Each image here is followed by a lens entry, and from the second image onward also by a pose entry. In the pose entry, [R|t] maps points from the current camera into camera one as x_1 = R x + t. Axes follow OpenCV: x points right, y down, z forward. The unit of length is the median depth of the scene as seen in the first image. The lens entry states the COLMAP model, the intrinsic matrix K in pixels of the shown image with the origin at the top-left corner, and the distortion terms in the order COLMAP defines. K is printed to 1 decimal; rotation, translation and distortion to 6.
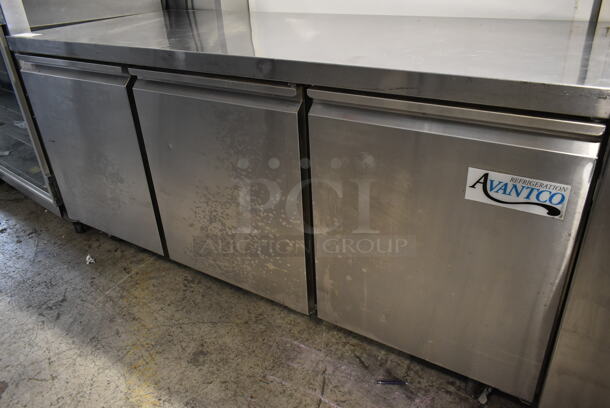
lens RADIAL K [[467.2, 0, 306.7], [0, 467.2, 203.8], [0, 0, 1]] dist [-0.027279, 0.011080]
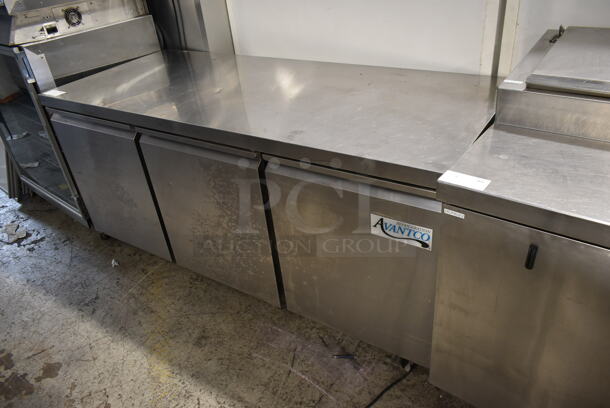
lens RADIAL K [[467.2, 0, 307.1], [0, 467.2, 206.6], [0, 0, 1]] dist [-0.027279, 0.011080]
pose [[0.998809, -0.034264, -0.034735, 0.128465], [0.036604, 0.996936, 0.069129, -0.131958], [0.032260, -0.070318, 0.997003, -0.285084]]
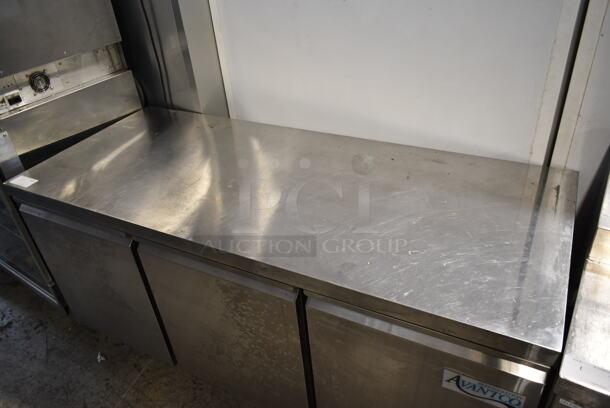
lens RADIAL K [[467.2, 0, 305.6], [0, 467.2, 204.0], [0, 0, 1]] dist [-0.027279, 0.011080]
pose [[0.996111, -0.072409, 0.050207, -0.026660], [0.067691, 0.993635, 0.090040, -0.406486], [-0.056407, -0.086291, 0.994672, -0.094746]]
